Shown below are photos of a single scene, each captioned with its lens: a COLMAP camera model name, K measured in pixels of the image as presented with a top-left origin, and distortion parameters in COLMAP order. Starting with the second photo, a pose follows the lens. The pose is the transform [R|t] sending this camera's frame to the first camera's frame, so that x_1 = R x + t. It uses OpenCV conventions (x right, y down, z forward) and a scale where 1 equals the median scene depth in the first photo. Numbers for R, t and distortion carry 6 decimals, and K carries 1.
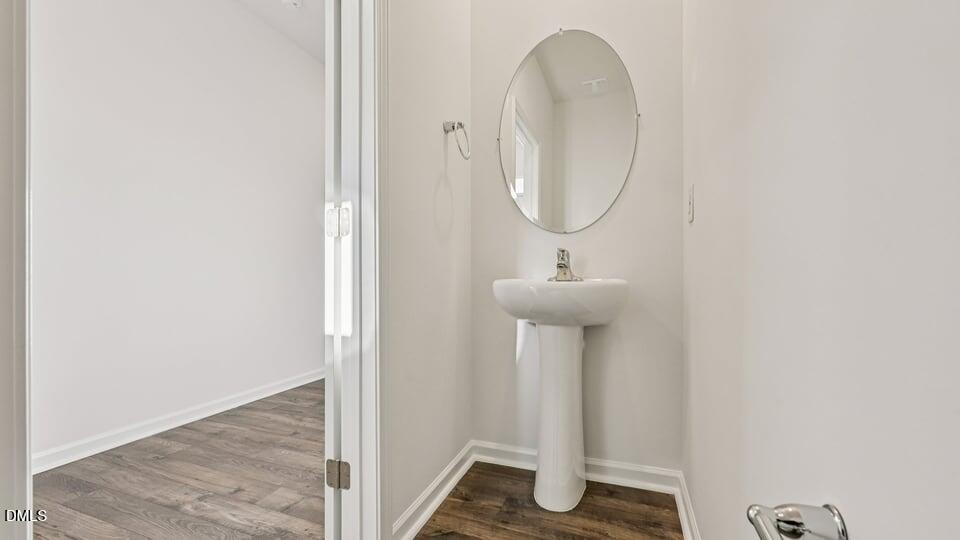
lens RADIAL K [[382.1, 0, 482.3], [0, 382.1, 279.3], [0, 0, 1]] dist [-0.003362, 0.000378]
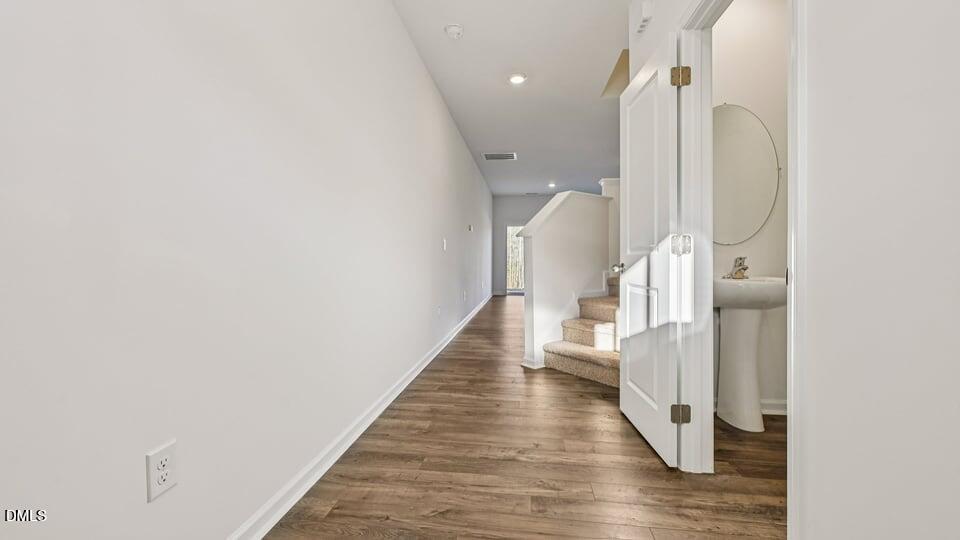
lens RADIAL K [[382.1, 0, 476.1], [0, 382.1, 268.8], [0, 0, 1]] dist [-0.003362, 0.000378]
pose [[0.975653, -0.006247, 0.219231, -0.942879], [0.001291, 0.999741, 0.022743, -0.059550], [-0.219317, -0.021906, 0.975408, -0.168544]]
